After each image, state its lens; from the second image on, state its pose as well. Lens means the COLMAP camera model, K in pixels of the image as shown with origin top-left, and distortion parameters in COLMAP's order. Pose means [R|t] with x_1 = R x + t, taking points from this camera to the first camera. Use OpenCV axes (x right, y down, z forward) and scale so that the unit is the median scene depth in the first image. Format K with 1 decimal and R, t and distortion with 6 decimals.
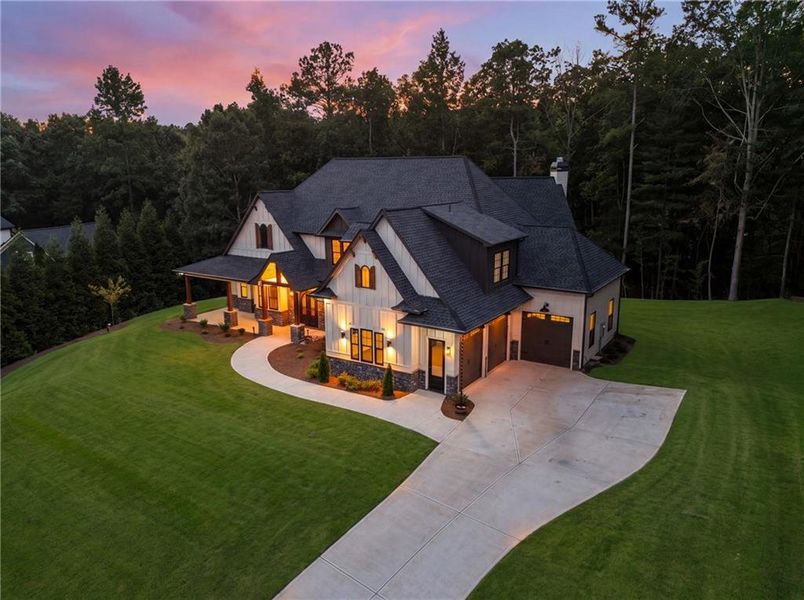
lens RADIAL K [[585.8, 0, 402.0], [0, 585.8, 300.0], [0, 0, 1]] dist [0.040103, -0.000505]
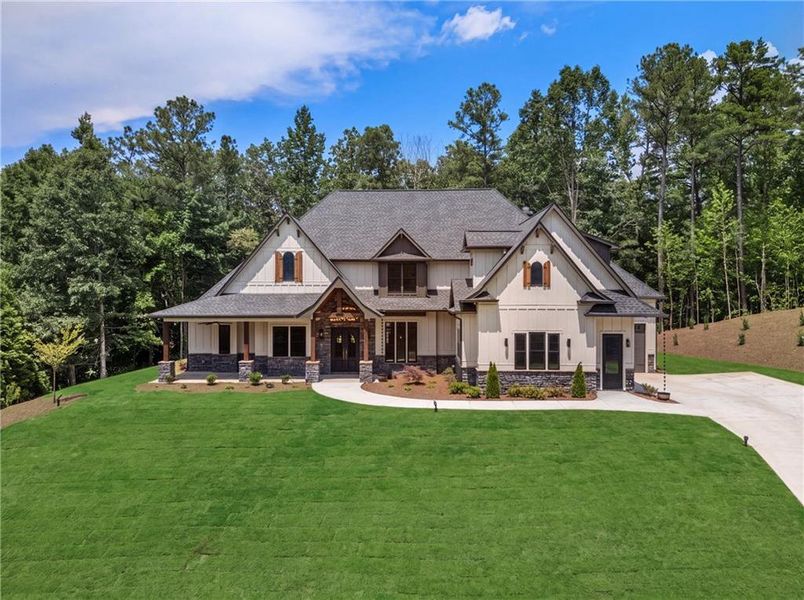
lens RADIAL K [[594.5, 0, 402.0], [0, 594.5, 300.0], [0, 0, 1]] dist [0.070145, -0.075548]
pose [[0.851807, -0.005828, 0.523823, -0.613519], [0.116234, 0.977116, -0.178141, 0.120198], [-0.510798, 0.212628, 0.832992, 0.260114]]
